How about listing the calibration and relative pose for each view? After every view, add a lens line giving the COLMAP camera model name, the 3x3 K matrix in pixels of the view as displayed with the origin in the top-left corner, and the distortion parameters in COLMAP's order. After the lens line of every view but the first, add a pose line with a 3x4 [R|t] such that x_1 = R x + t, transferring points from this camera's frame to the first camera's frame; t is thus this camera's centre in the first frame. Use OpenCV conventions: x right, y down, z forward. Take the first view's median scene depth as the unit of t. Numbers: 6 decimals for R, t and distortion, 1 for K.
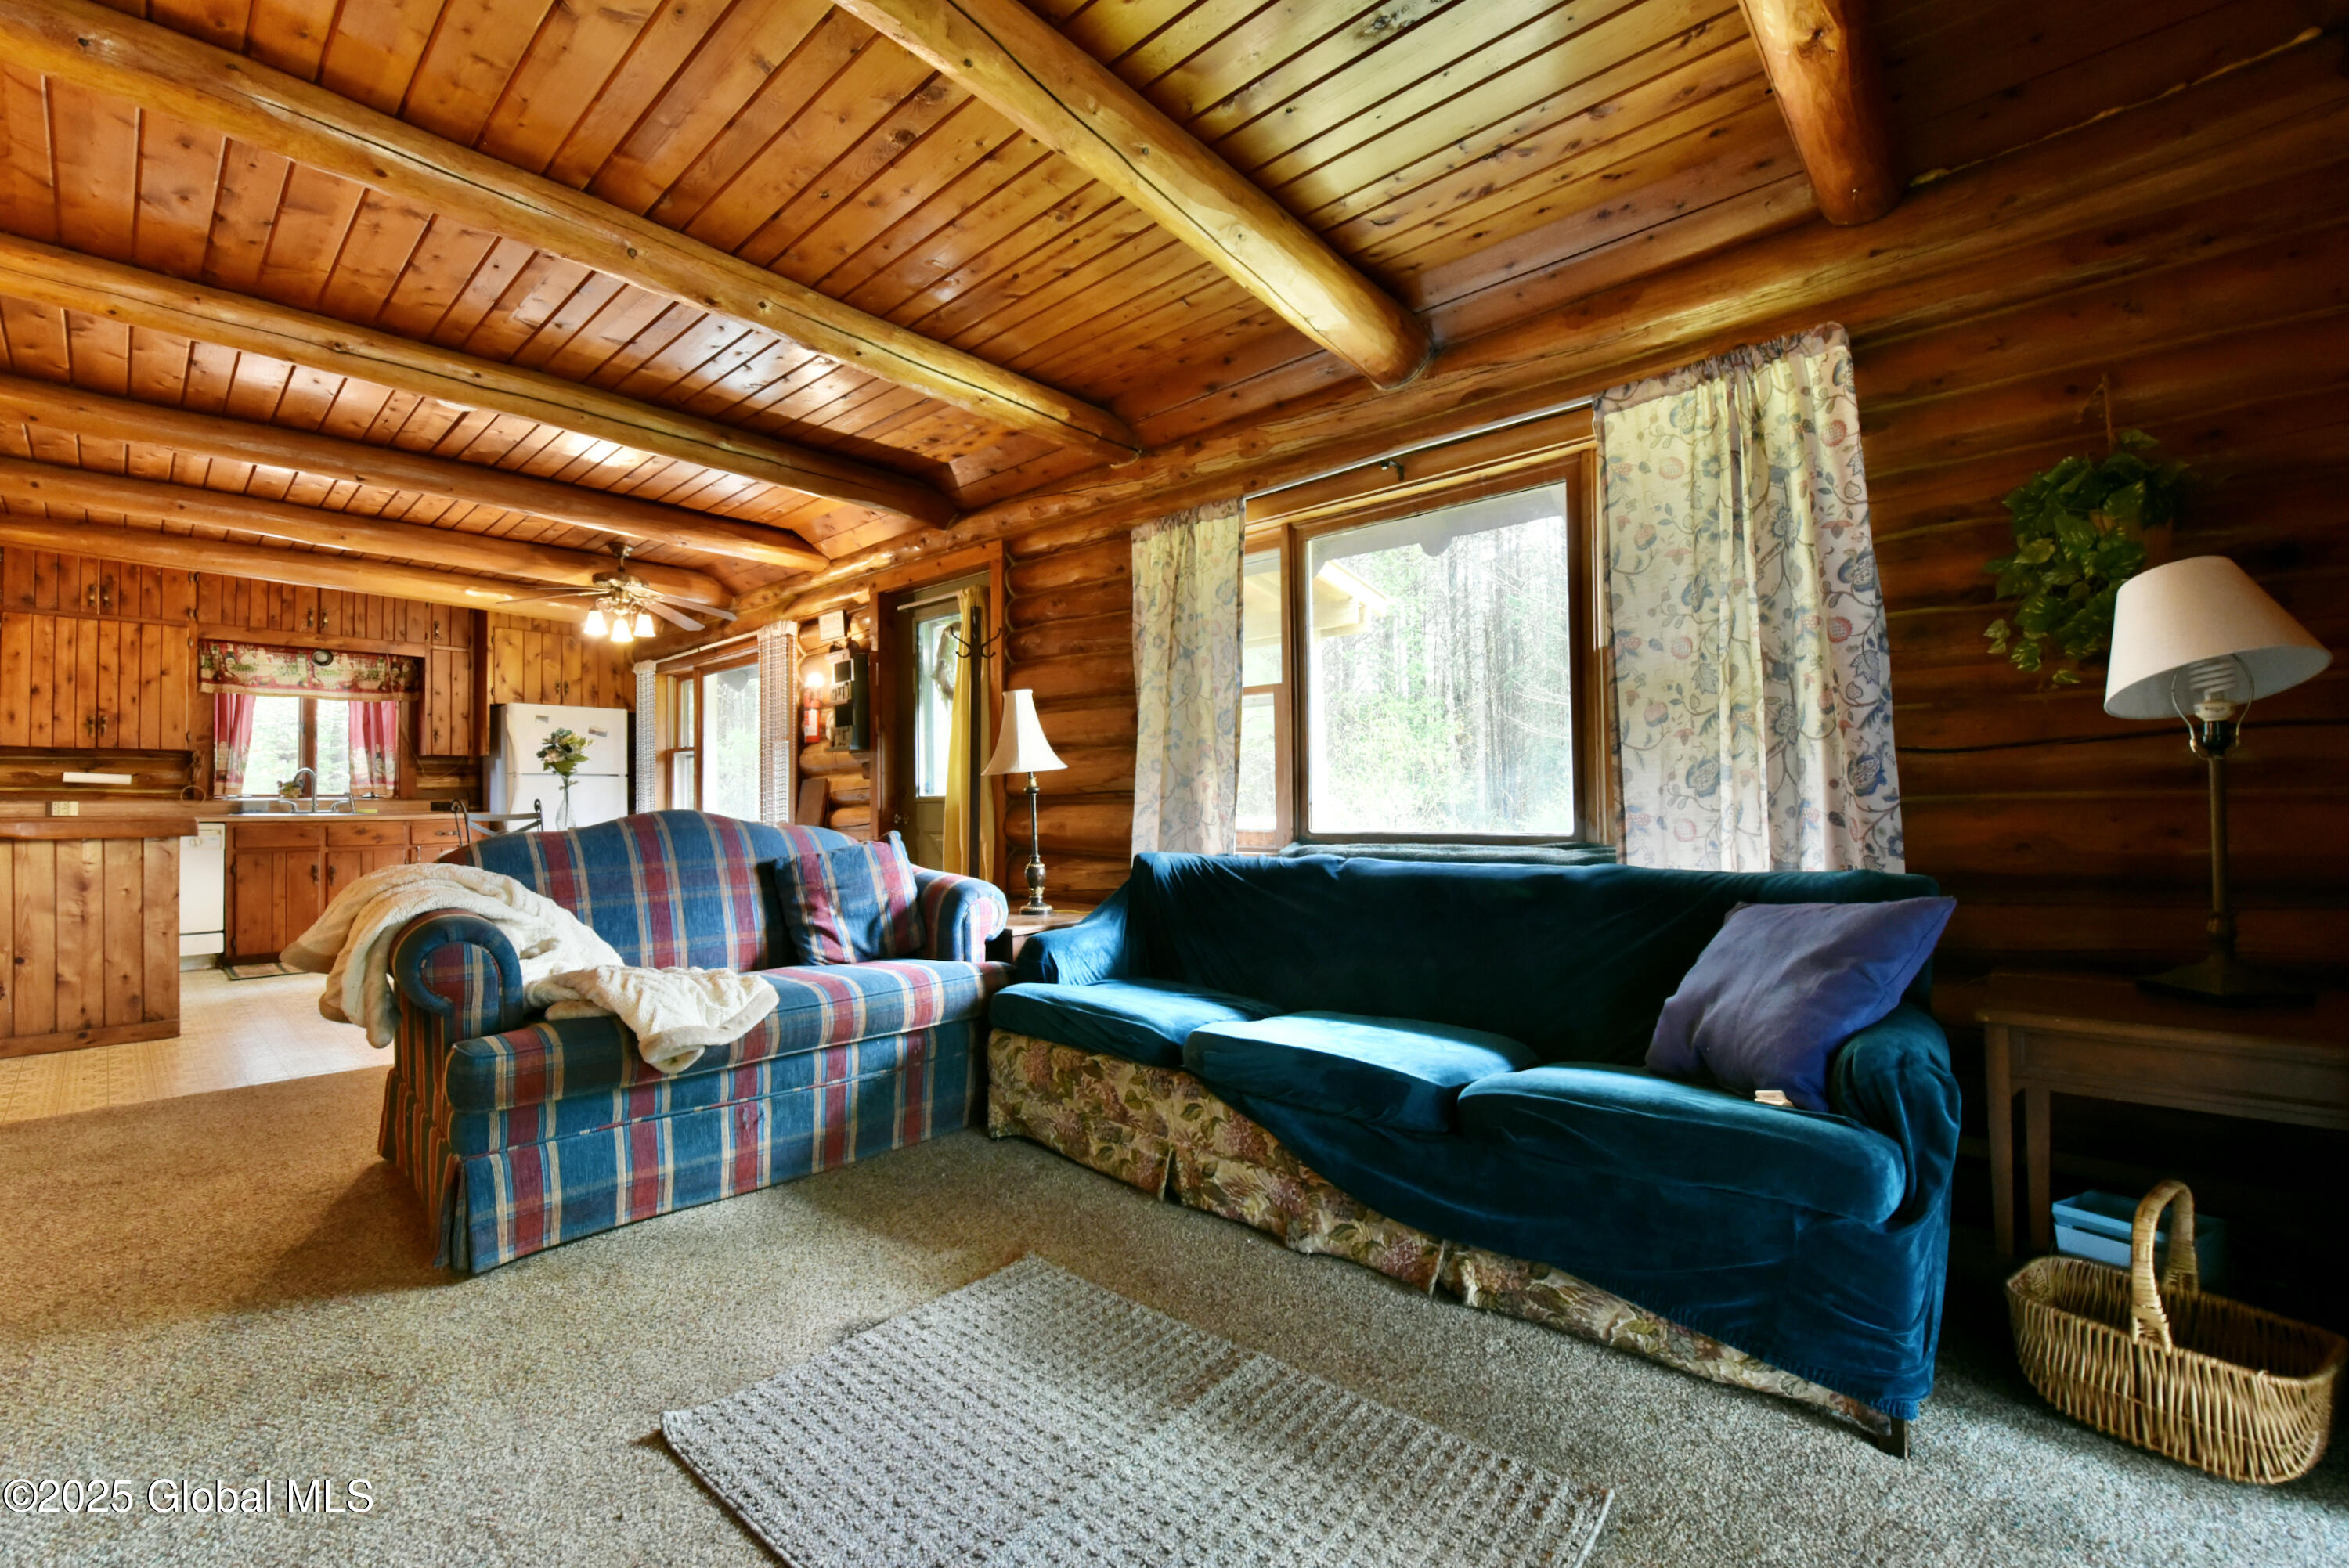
lens RADIAL K [[940.1, 0, 1157.6], [0, 940.1, 786.8], [0, 0, 1]] dist [-0.017026, -0.001779]
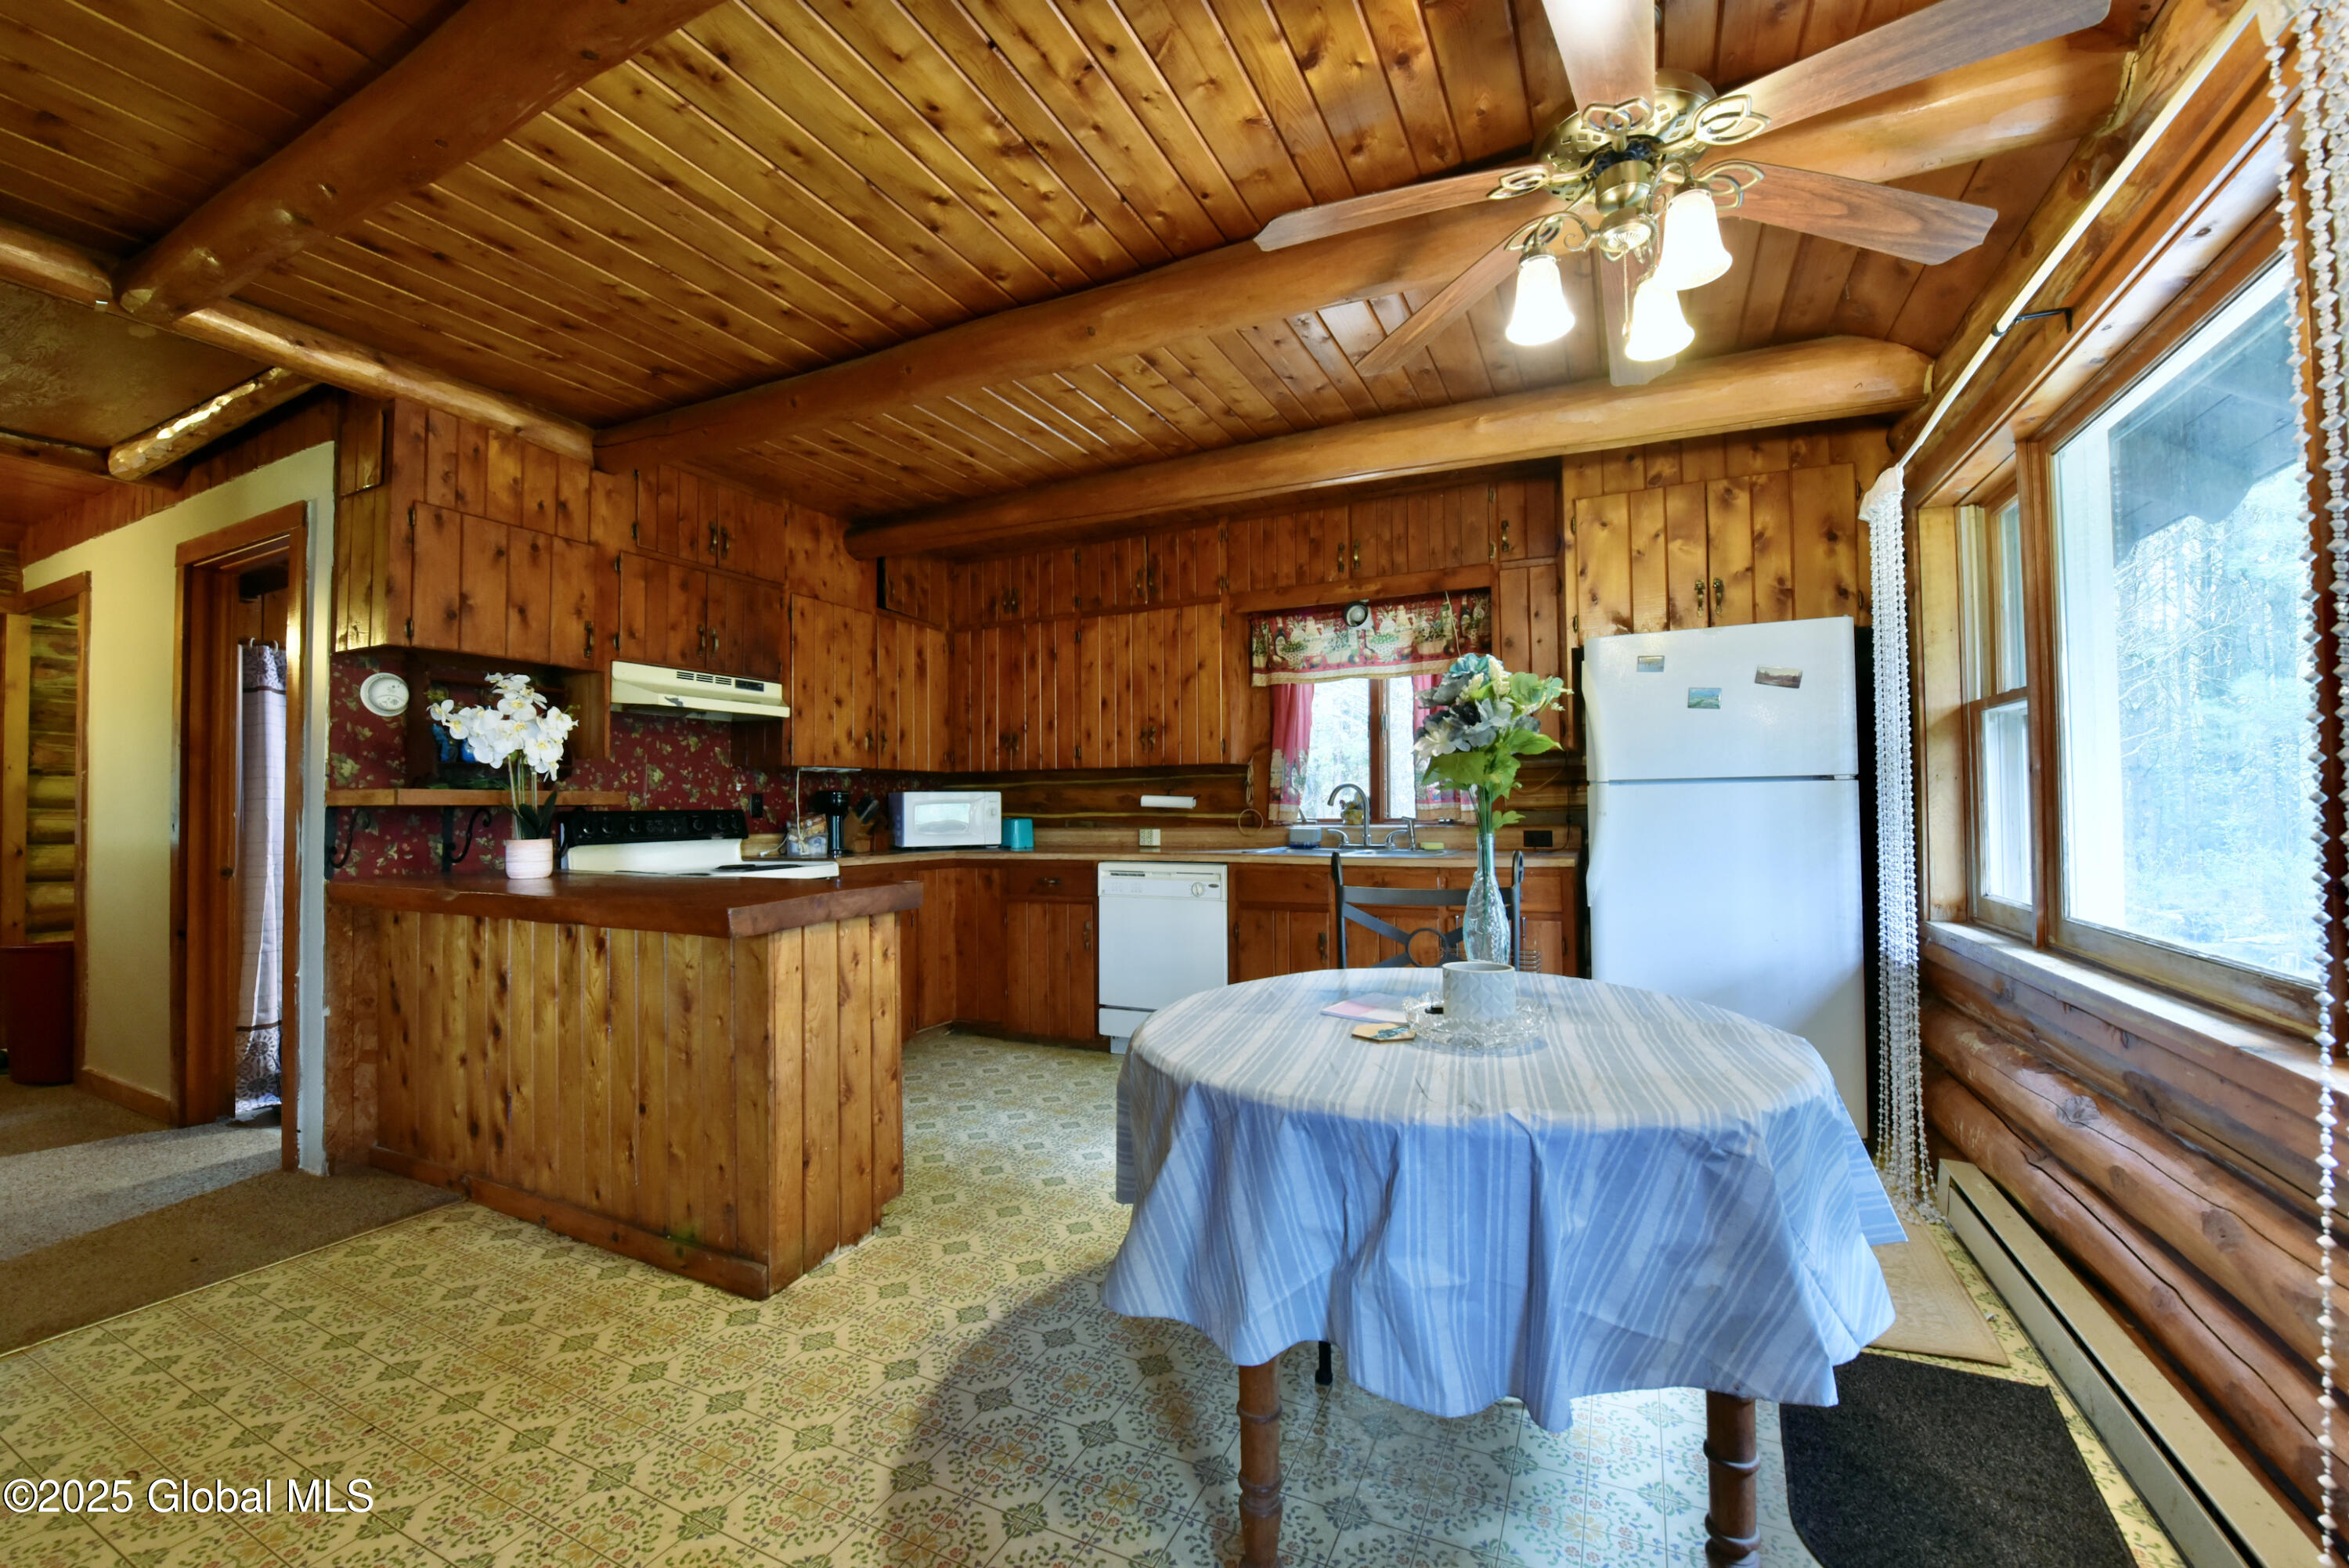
lens RADIAL K [[940.1, 0, 1171.3], [0, 940.1, 786.8], [0, 0, 1]] dist [-0.017026, -0.001779]
pose [[0.267288, -0.016293, -0.963479, -0.522540], [0.024602, 0.999647, -0.010080, -0.022621], [0.963303, -0.021009, 0.267594, 1.229377]]
